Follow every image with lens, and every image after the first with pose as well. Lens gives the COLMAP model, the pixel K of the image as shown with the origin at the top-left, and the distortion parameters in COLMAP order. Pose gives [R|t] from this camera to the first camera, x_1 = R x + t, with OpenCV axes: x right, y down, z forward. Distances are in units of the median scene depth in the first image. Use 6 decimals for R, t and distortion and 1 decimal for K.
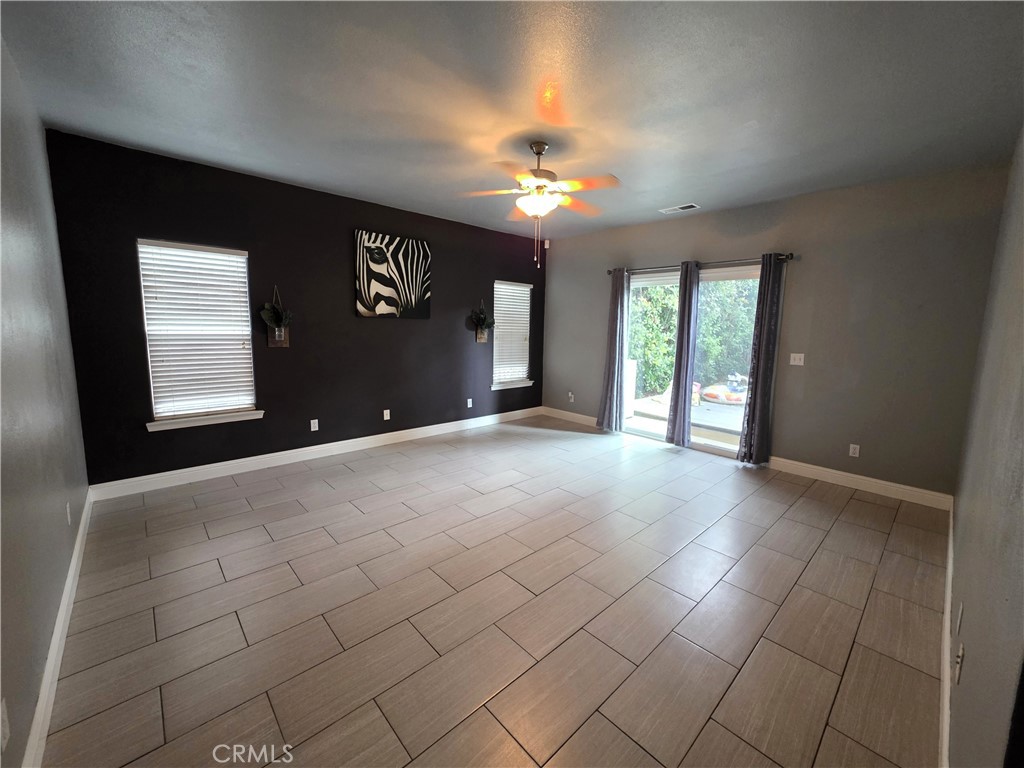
lens RADIAL K [[410.6, 0, 513.7], [0, 410.6, 378.8], [0, 0, 1]] dist [0.001001, 0.000854]
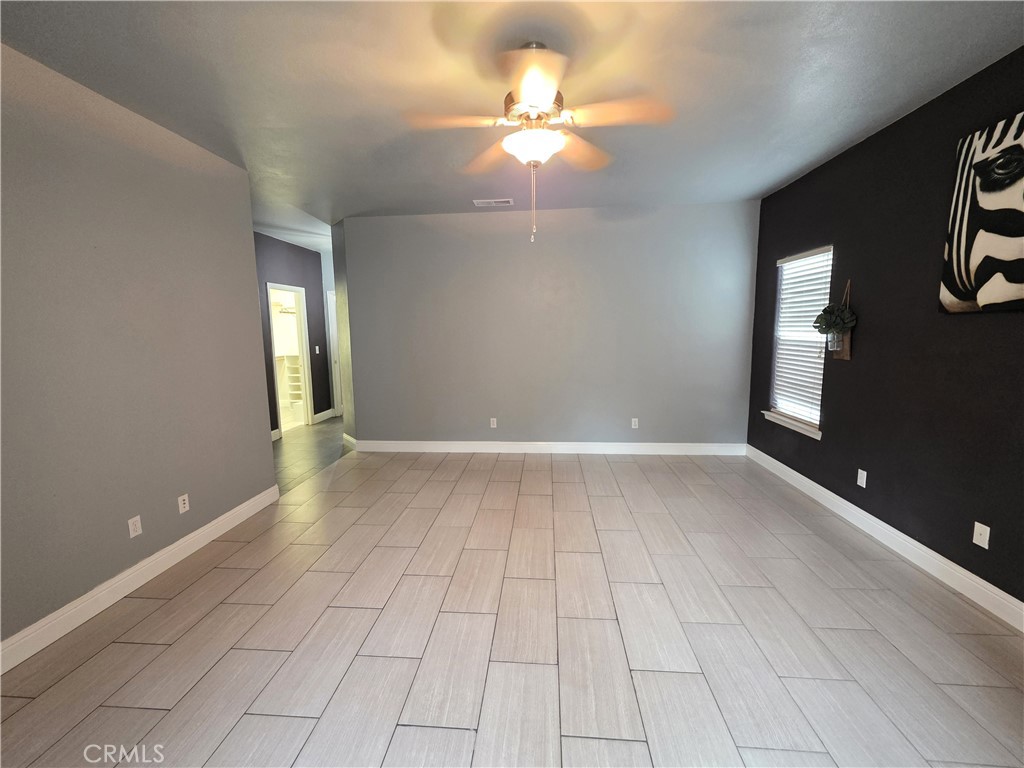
lens RADIAL K [[410.6, 0, 514.1], [0, 410.6, 384.5], [0, 0, 1]] dist [0.001001, 0.000854]
pose [[-0.736746, 0.082900, -0.671069, 0.370053], [-0.089613, 0.971730, 0.218426, -0.130677], [0.670205, 0.221061, -0.708489, 1.032074]]
